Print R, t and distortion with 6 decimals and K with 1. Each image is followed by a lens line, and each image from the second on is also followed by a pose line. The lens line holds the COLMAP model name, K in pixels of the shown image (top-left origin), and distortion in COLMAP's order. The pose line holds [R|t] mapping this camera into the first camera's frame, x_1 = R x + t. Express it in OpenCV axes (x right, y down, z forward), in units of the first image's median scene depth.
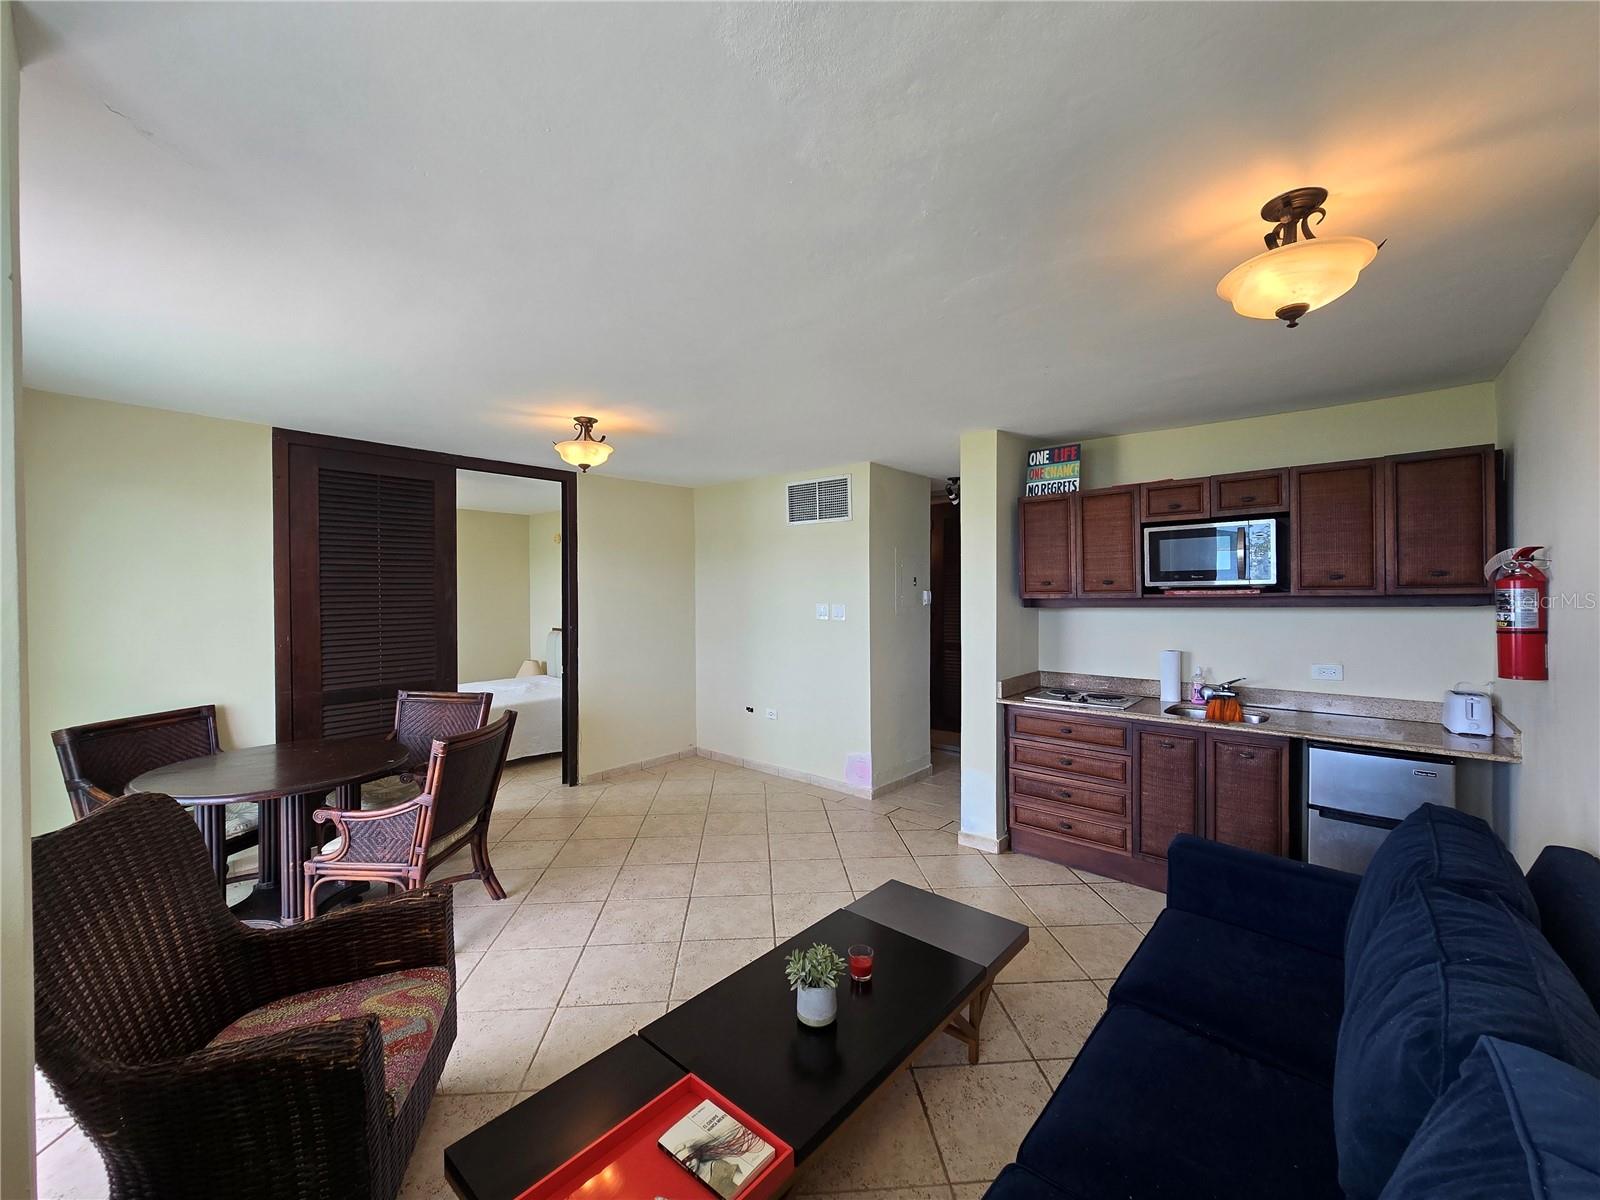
lens RADIAL K [[654.3, 0, 800.0], [0, 654.3, 600.0], [0, 0, 1]] dist [-0.001060, -0.000131]
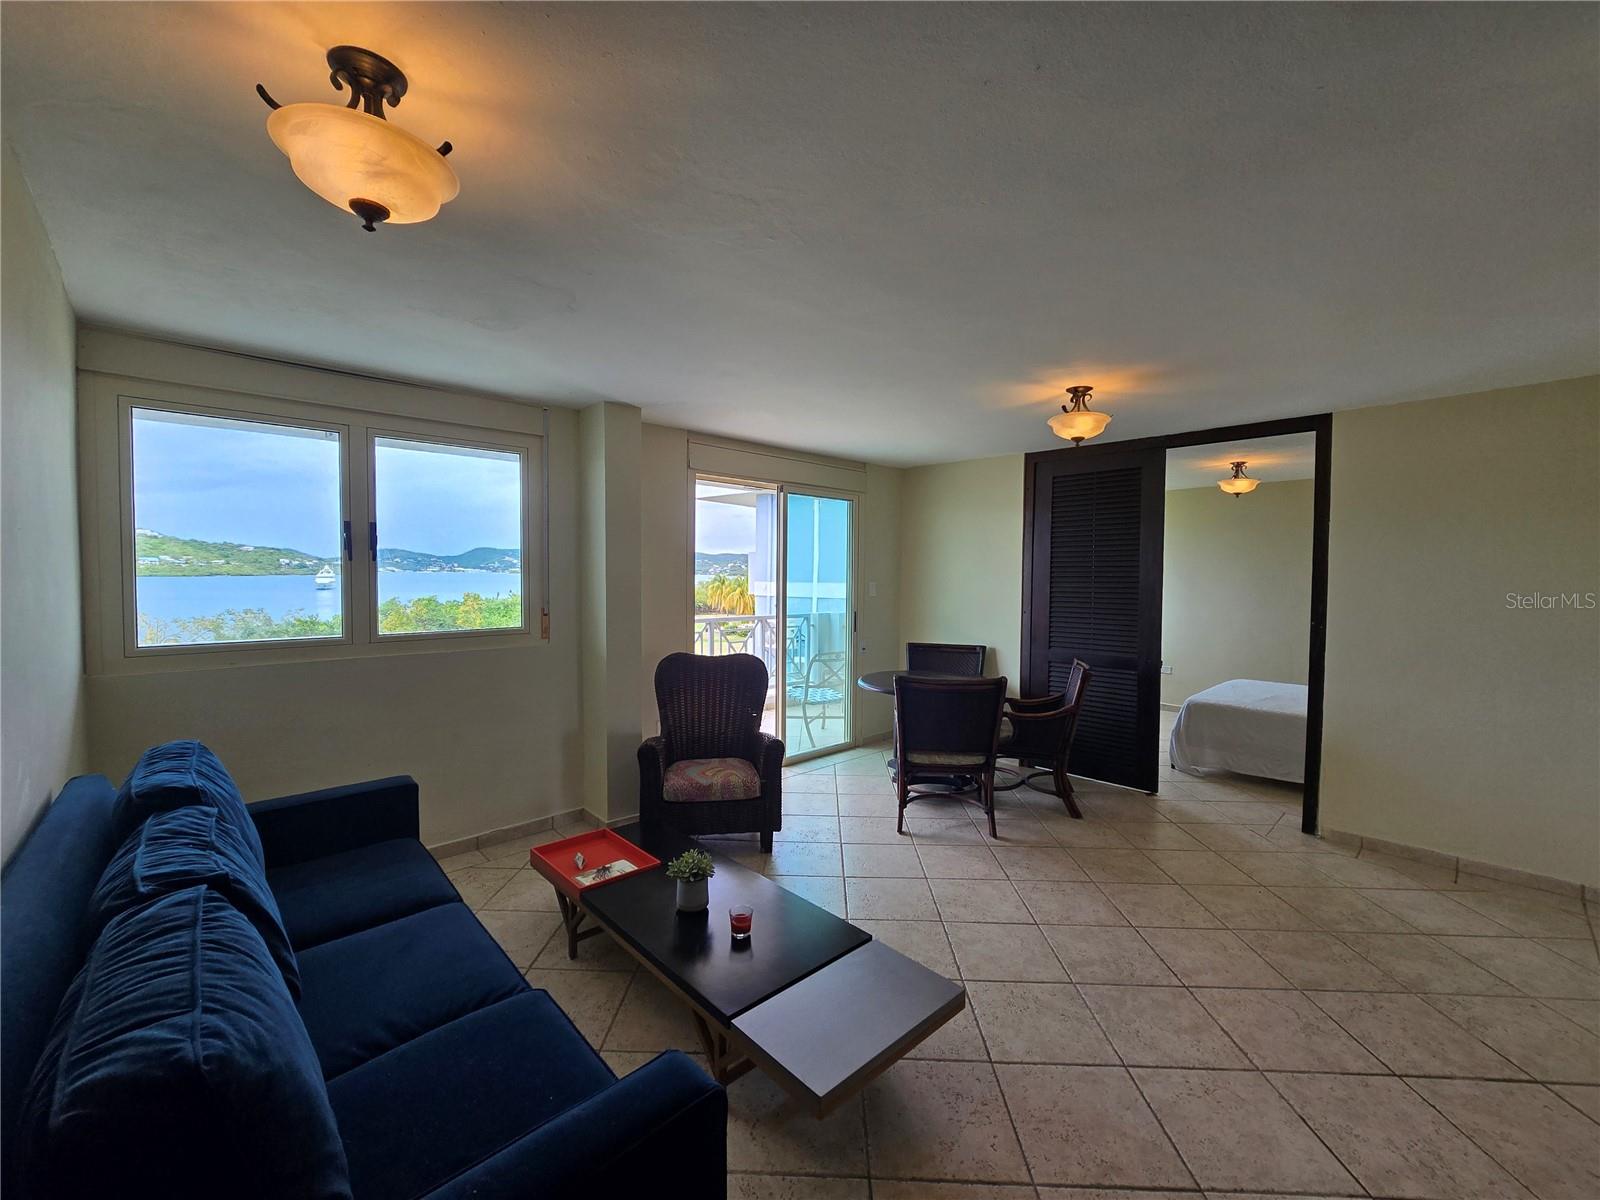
lens RADIAL K [[654.3, 0, 800.0], [0, 654.3, 600.0], [0, 0, 1]] dist [-0.001060, -0.000131]
pose [[-0.099863, 0.044126, -0.994022, 0.654657], [-0.027509, 0.998512, 0.047089, -0.007950], [0.994621, 0.032047, -0.098501, 0.698901]]
